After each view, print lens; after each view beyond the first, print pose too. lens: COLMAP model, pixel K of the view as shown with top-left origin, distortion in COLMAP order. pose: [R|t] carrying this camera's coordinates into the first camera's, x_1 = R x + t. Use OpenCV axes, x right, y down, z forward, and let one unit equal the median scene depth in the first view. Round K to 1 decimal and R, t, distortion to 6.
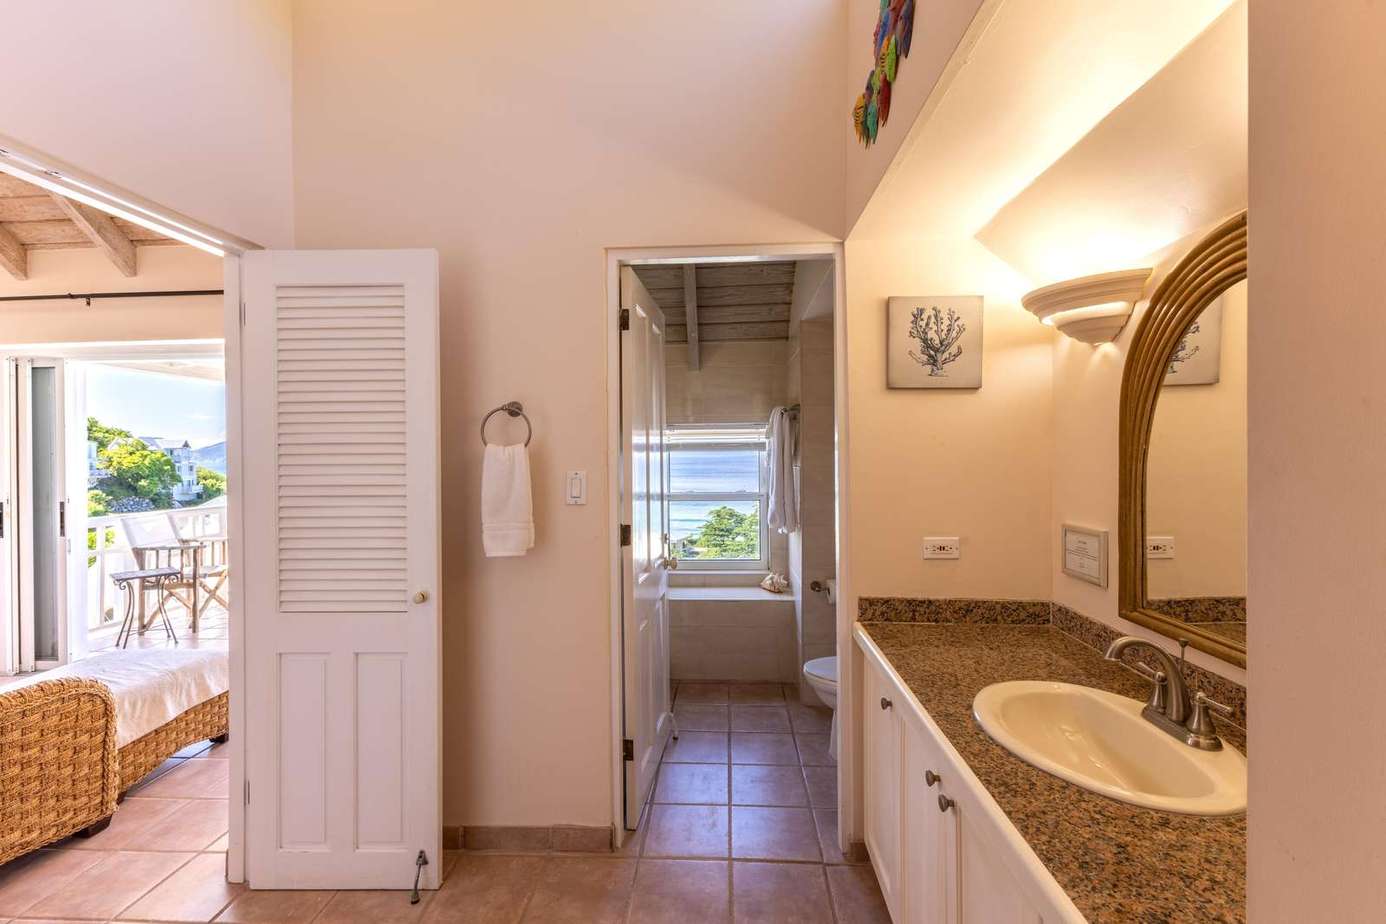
lens RADIAL K [[603.6, 0, 693.0], [0, 603.6, 456.4], [0, 0, 1]] dist [0.008992, -0.002579]
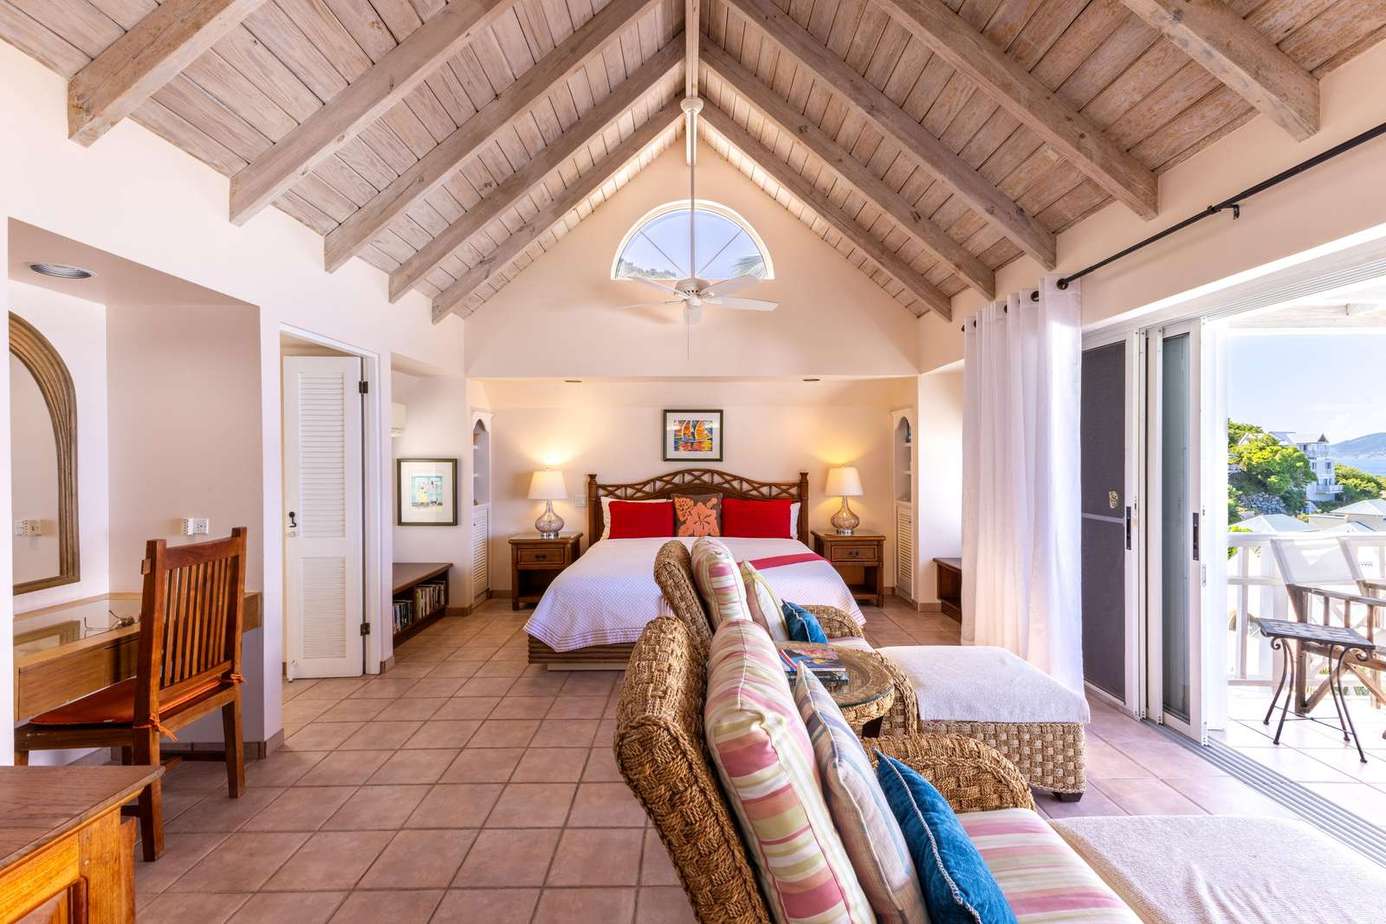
lens RADIAL K [[603.6, 0, 695.7], [0, 603.6, 457.9], [0, 0, 1]] dist [0.008992, -0.002579]
pose [[0.075041, 0.011347, -0.997116, -0.259634], [-0.001409, 0.999935, 0.011273, 0.000042], [0.997179, 0.000559, 0.075052, 0.251422]]
